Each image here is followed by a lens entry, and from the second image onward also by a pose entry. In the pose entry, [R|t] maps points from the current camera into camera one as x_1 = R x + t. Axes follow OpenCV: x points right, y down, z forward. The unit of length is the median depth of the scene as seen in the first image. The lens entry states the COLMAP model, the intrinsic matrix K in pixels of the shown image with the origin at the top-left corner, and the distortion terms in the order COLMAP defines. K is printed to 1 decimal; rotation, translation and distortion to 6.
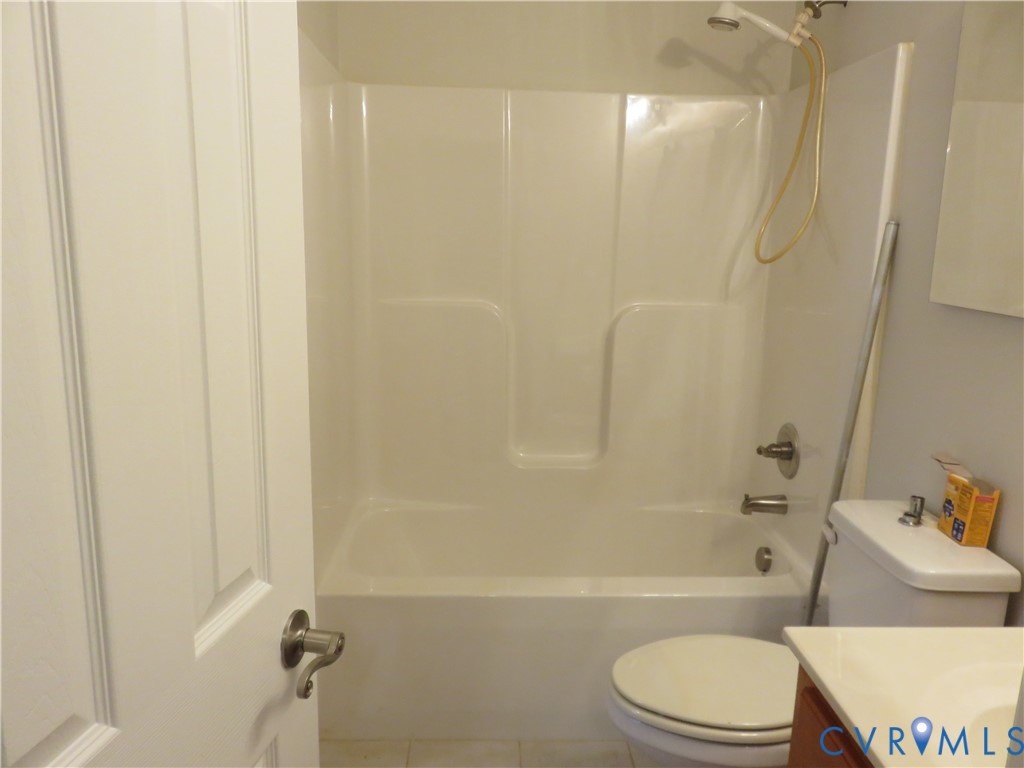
lens RADIAL K [[773.6, 0, 519.4], [0, 773.6, 381.1], [0, 0, 1]] dist [-0.010861, 0.001140]
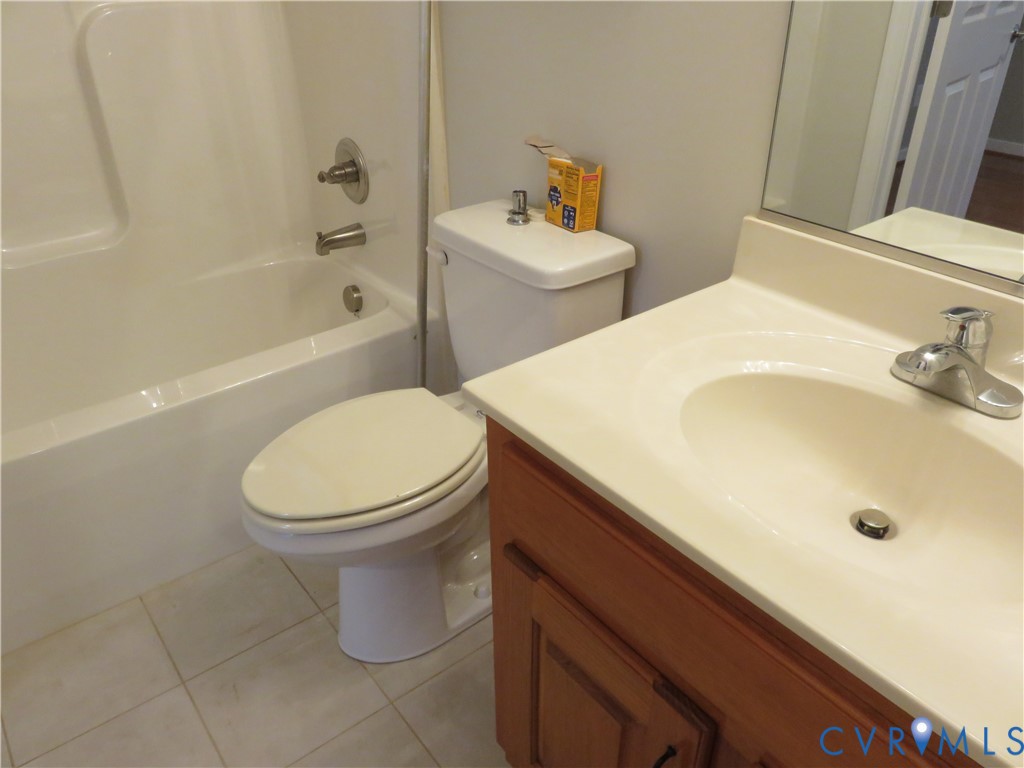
lens RADIAL K [[773.6, 0, 519.4], [0, 773.6, 381.1], [0, 0, 1]] dist [-0.010861, 0.001140]
pose [[0.807774, -0.325458, 0.491507, -0.002956], [0.144354, 0.917602, 0.370362, 0.018883], [-0.571545, -0.228217, 0.788196, 0.238729]]
